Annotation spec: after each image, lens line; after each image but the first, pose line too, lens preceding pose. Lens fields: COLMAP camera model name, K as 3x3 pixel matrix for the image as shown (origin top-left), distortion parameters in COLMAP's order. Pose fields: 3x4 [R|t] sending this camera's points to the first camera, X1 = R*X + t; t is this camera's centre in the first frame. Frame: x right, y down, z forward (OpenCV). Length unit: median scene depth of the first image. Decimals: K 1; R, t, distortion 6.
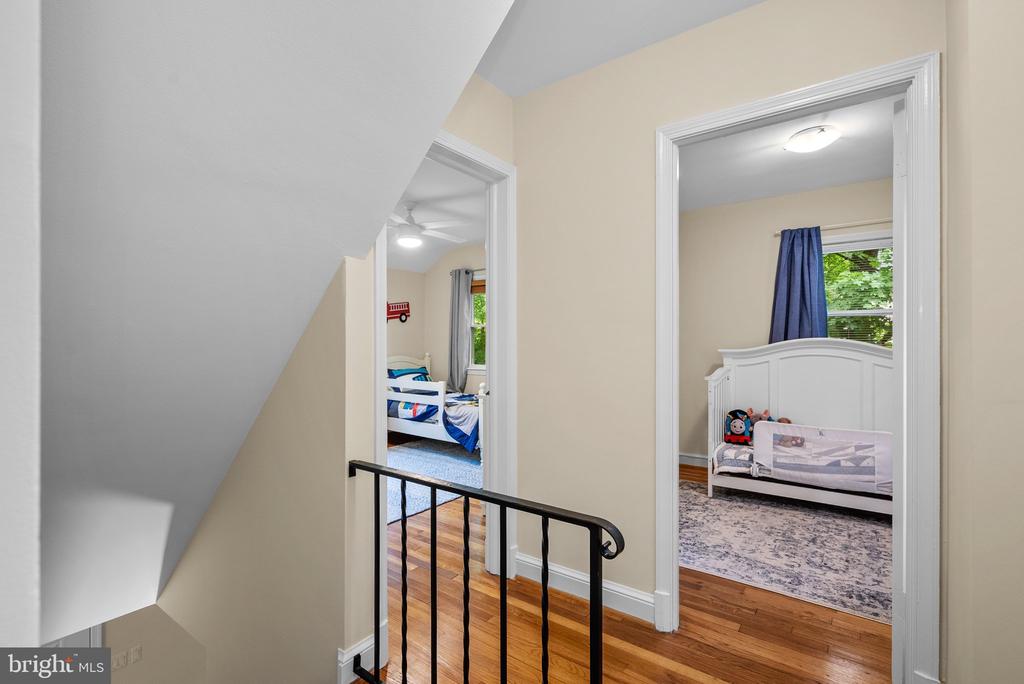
lens RADIAL K [[476.0, 0, 504.3], [0, 476.0, 341.2], [0, 0, 1]] dist [-0.007496, 0.001562]
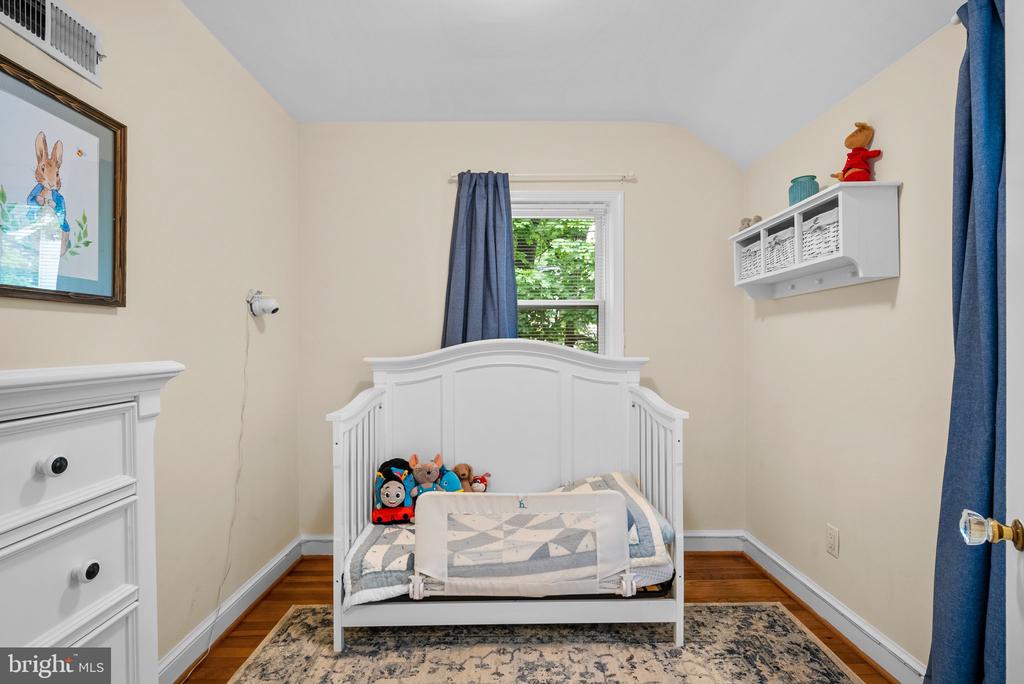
lens RADIAL K [[476.0, 0, 509.5], [0, 476.0, 344.4], [0, 0, 1]] dist [-0.007496, 0.001562]
pose [[0.799106, 0.002468, 0.601185, 0.257170], [0.001840, 0.999977, -0.006551, 0.005161], [-0.601187, 0.006342, 0.799083, 0.454447]]
